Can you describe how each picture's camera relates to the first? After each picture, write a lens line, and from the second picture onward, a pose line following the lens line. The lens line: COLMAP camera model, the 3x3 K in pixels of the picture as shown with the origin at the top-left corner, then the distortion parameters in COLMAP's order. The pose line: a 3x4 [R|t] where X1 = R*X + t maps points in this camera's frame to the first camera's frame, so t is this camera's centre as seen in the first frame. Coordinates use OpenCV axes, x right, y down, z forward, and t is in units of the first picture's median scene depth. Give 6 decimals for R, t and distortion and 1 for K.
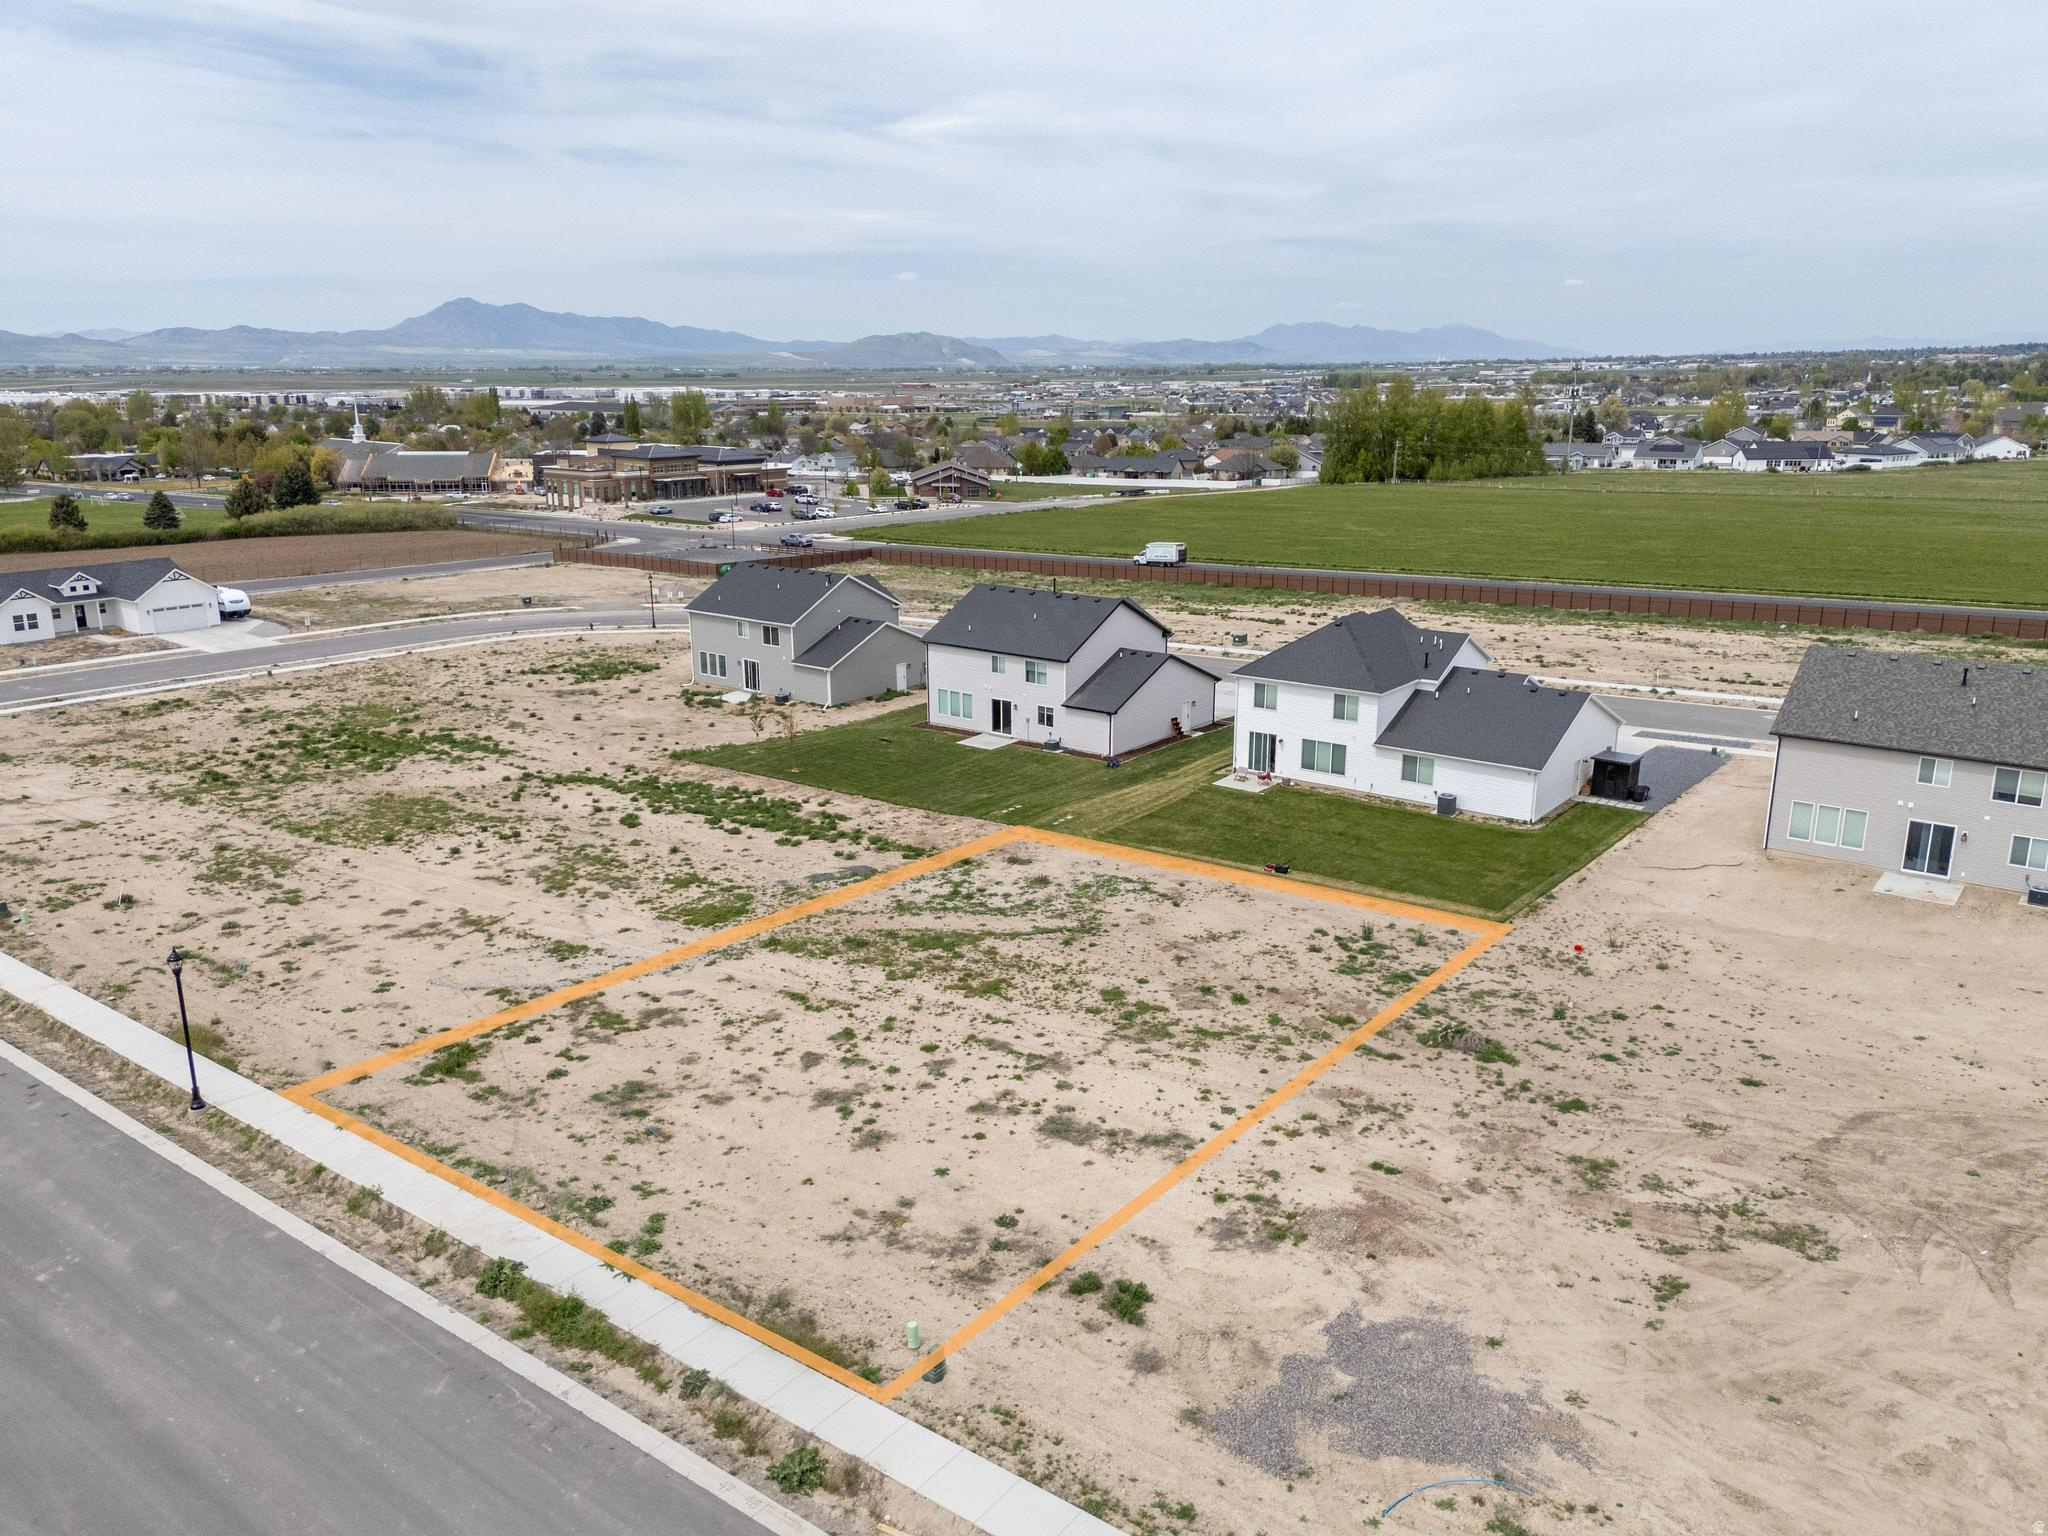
lens RADIAL K [[1504.1, 0, 1035.7], [0, 1504.1, 762.7], [0, 0, 1]] dist [0.087923, -0.089585]
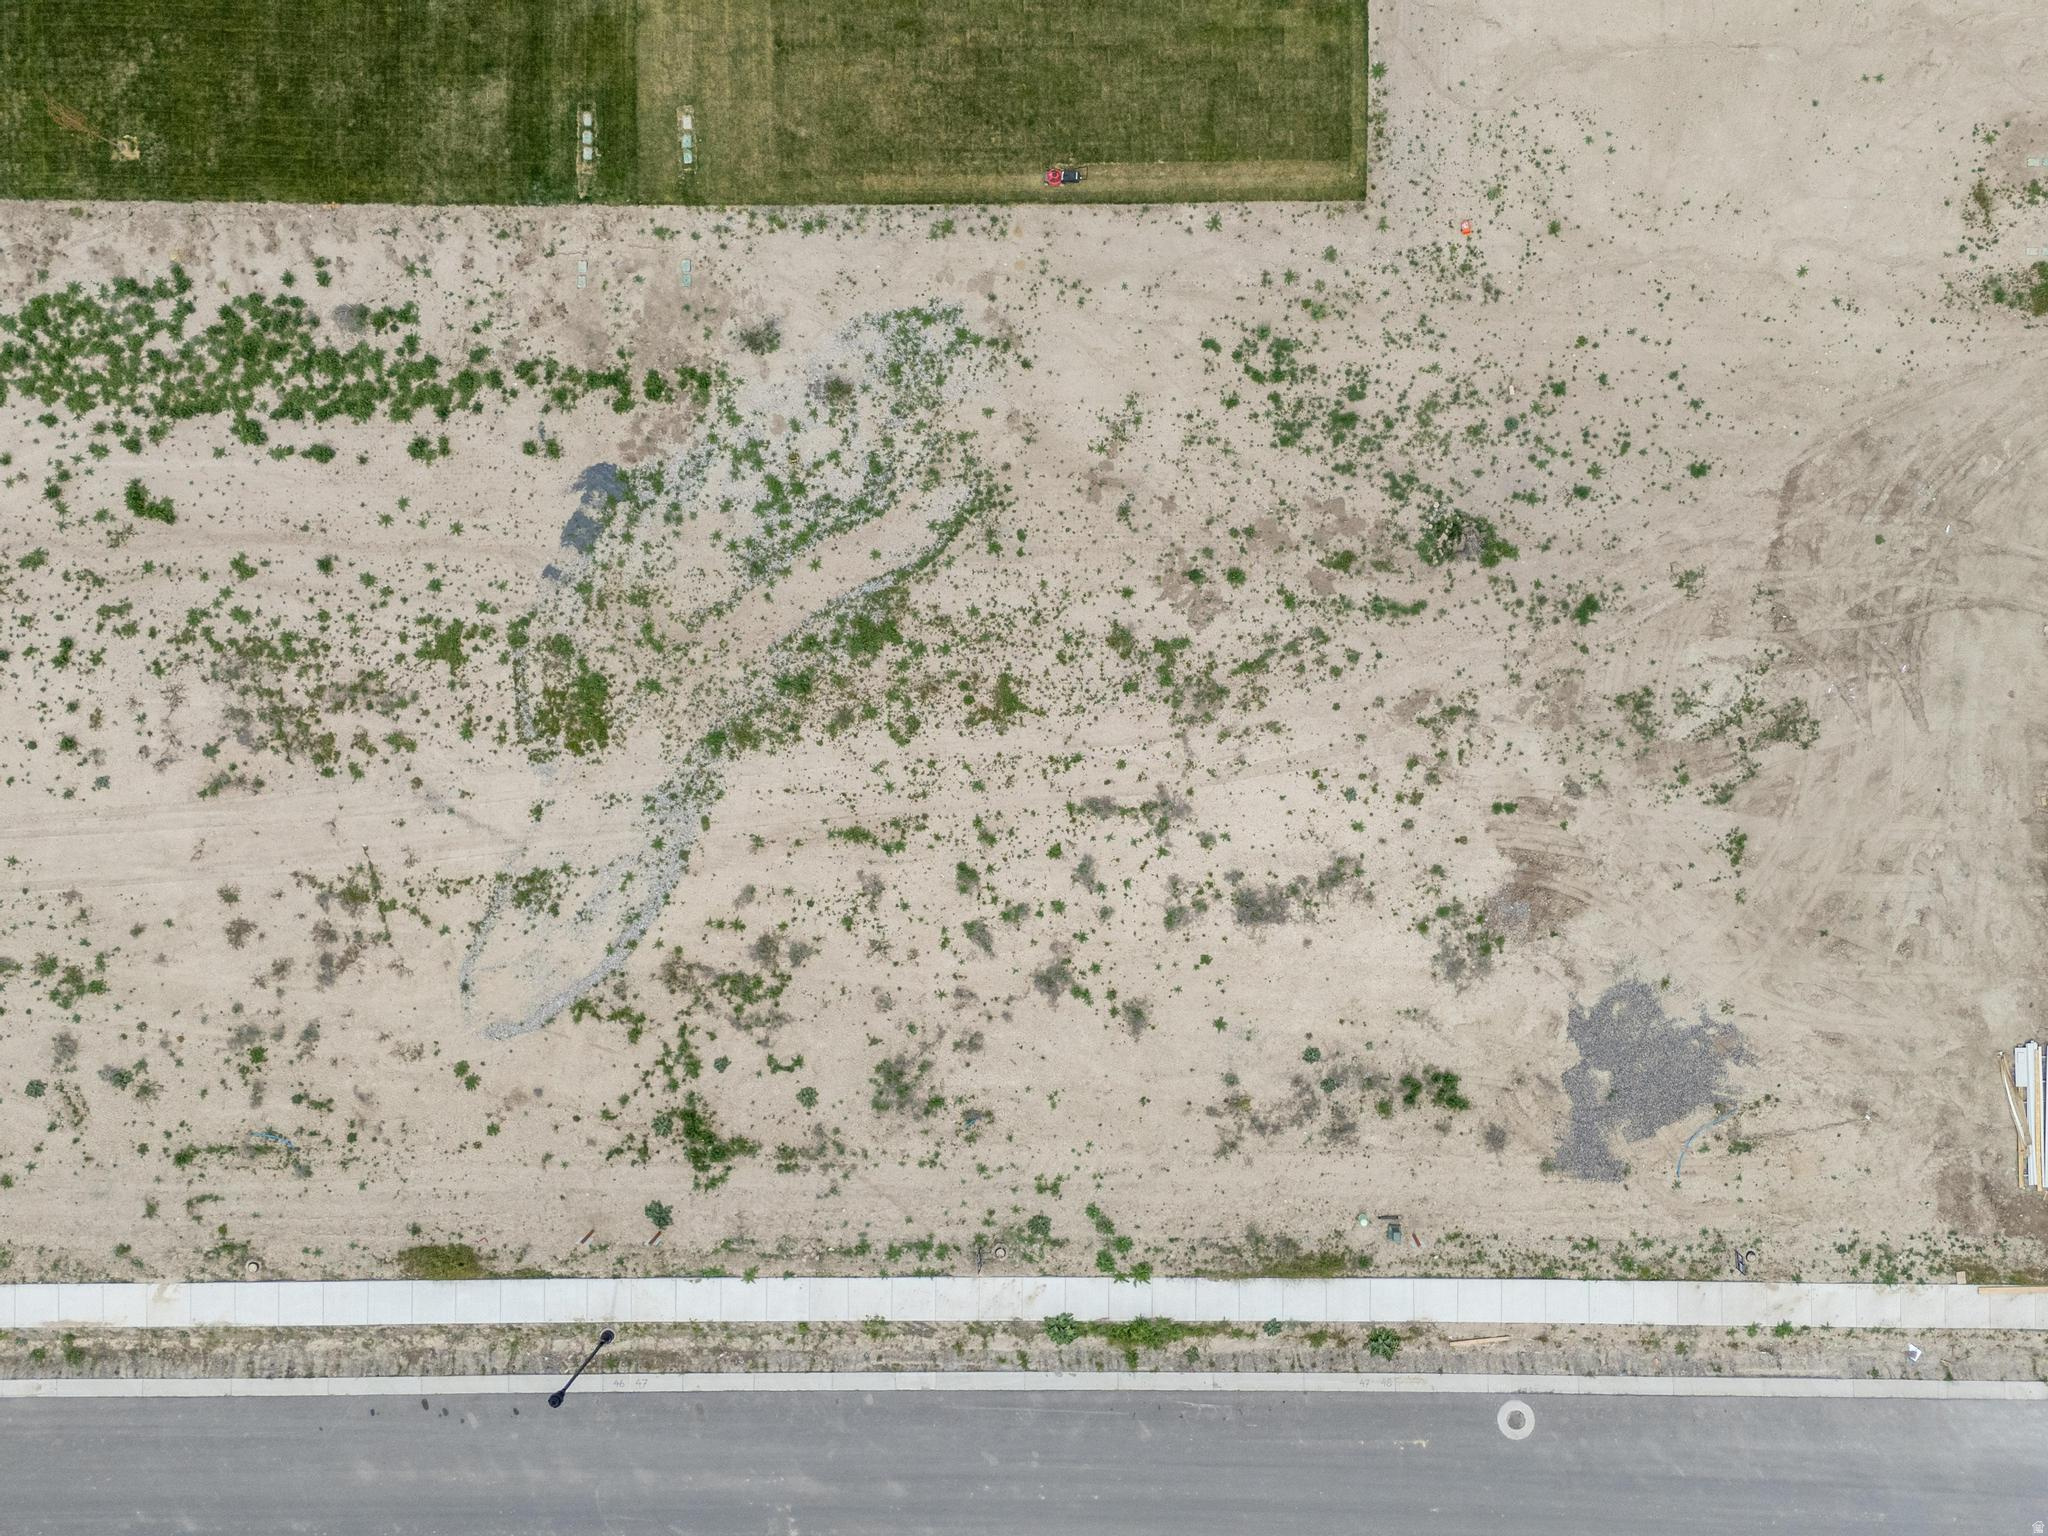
lens RADIAL K [[1504.1, 0, 1035.7], [0, 1504.1, 762.7], [0, 0, 1]] dist [0.087923, -0.089585]
pose [[0.793698, -0.607598, 0.029475, -0.057197], [0.129082, 0.215572, 0.967919, -0.644096], [-0.594459, -0.764430, 0.249529, 0.616236]]
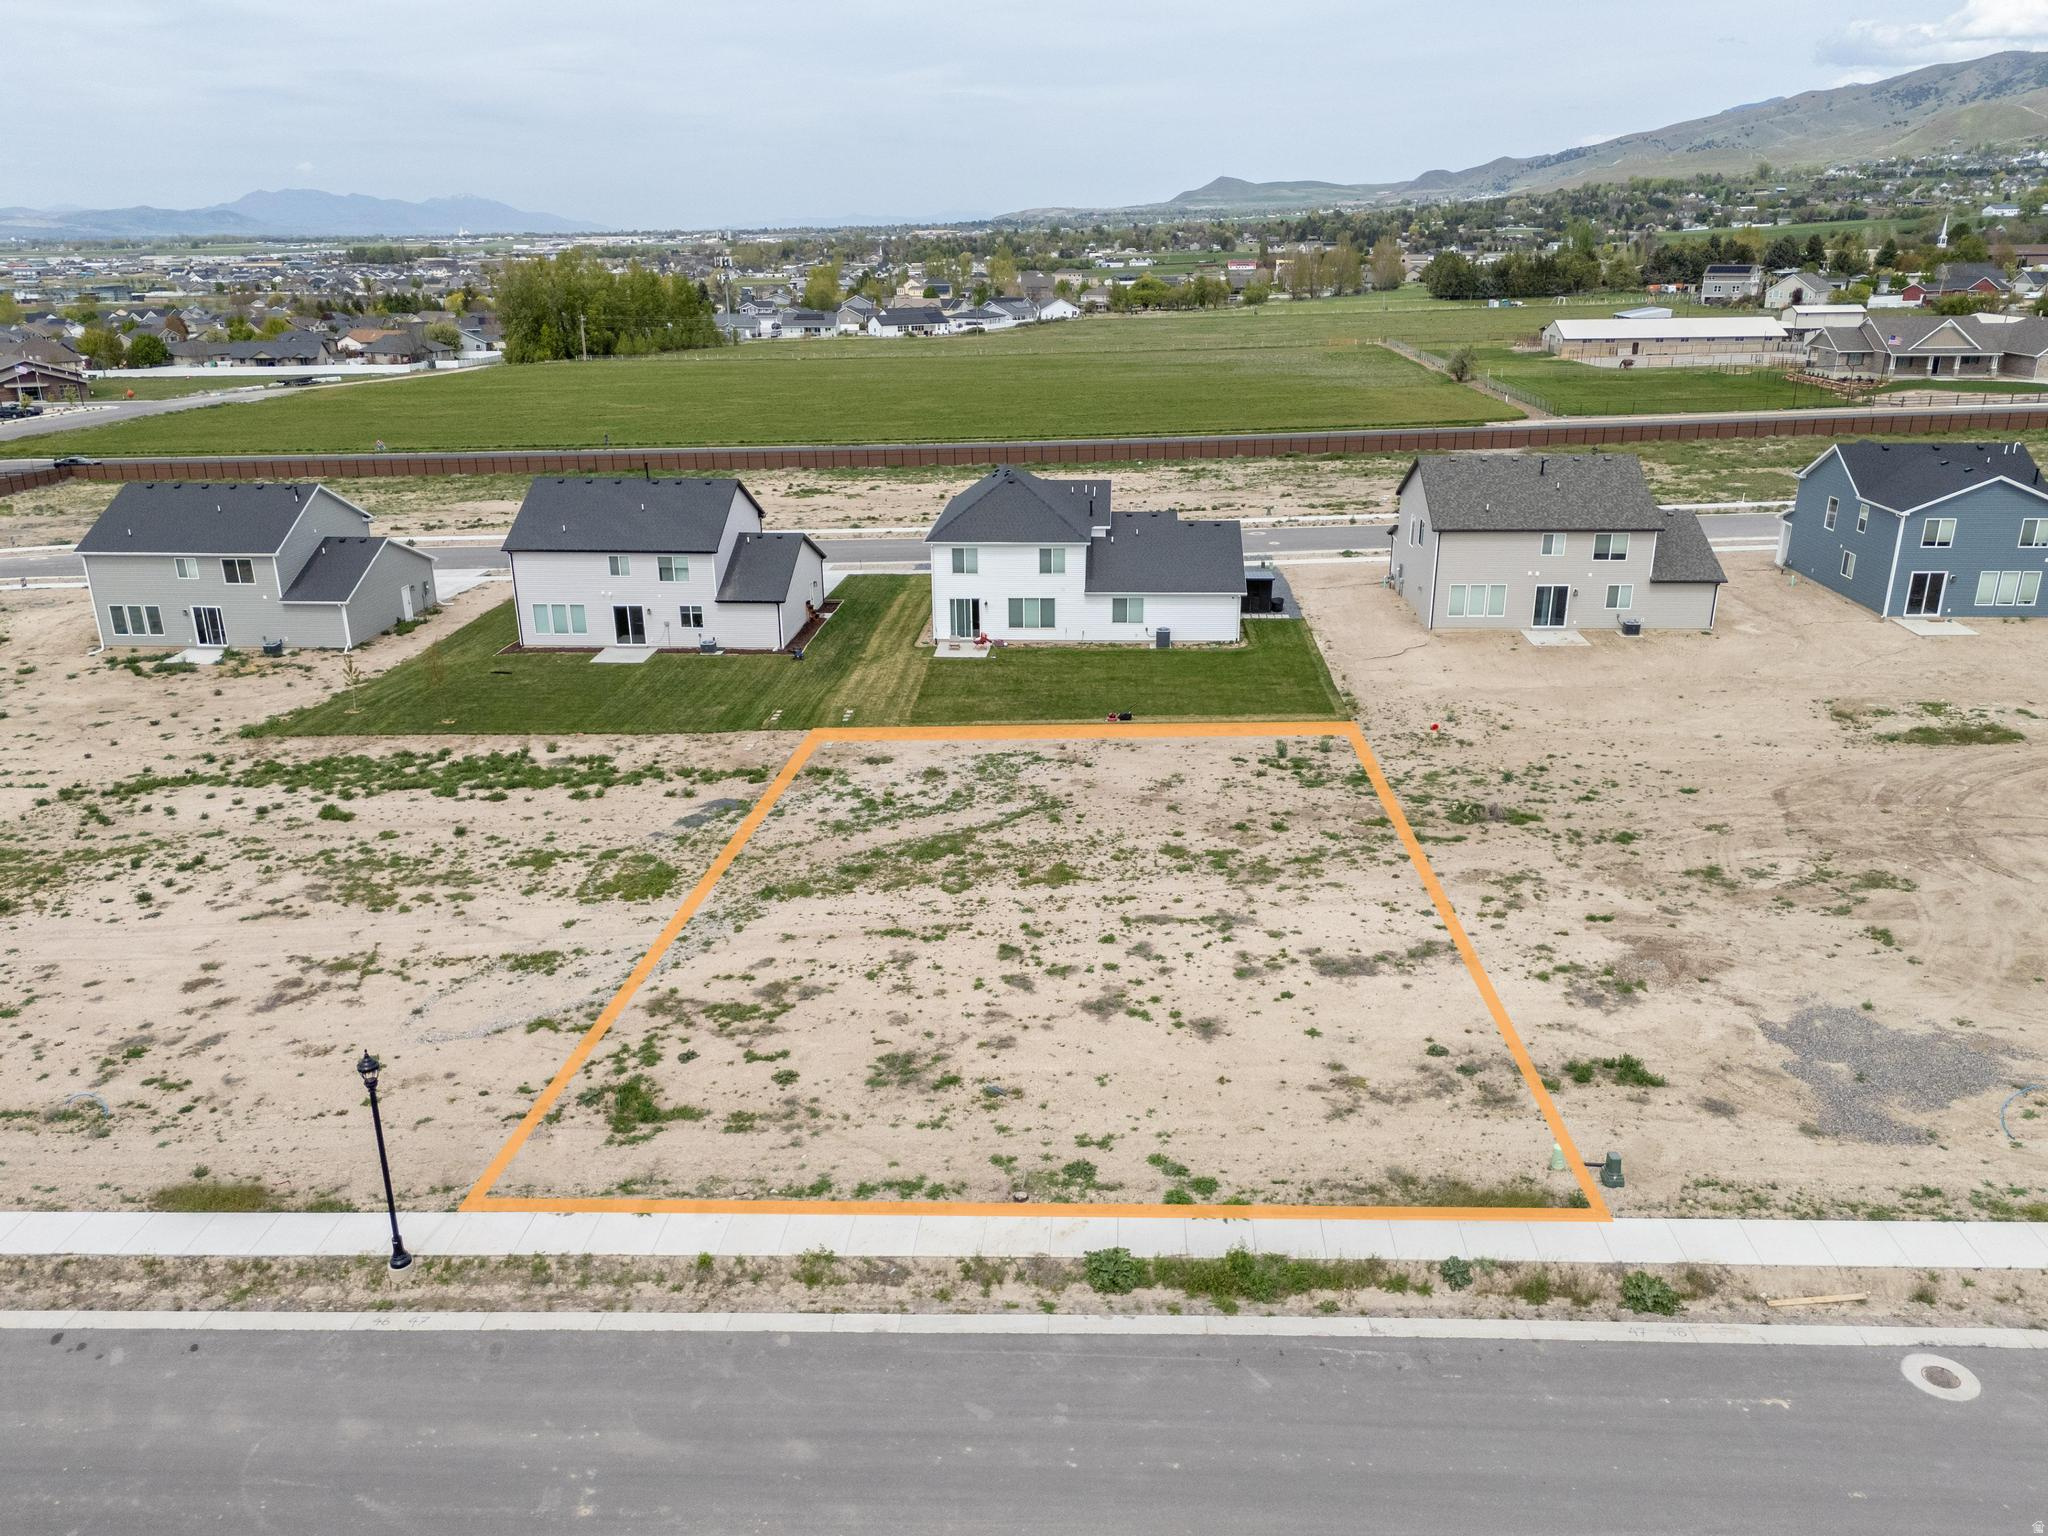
lens RADIAL K [[1504.1, 0, 1035.7], [0, 1504.1, 762.7], [0, 0, 1]] dist [0.087923, -0.089585]
pose [[0.826218, -0.192082, 0.529593, -0.455747], [0.151927, 0.981218, 0.118864, -0.030615], [-0.542478, -0.017748, 0.839883, 0.178535]]
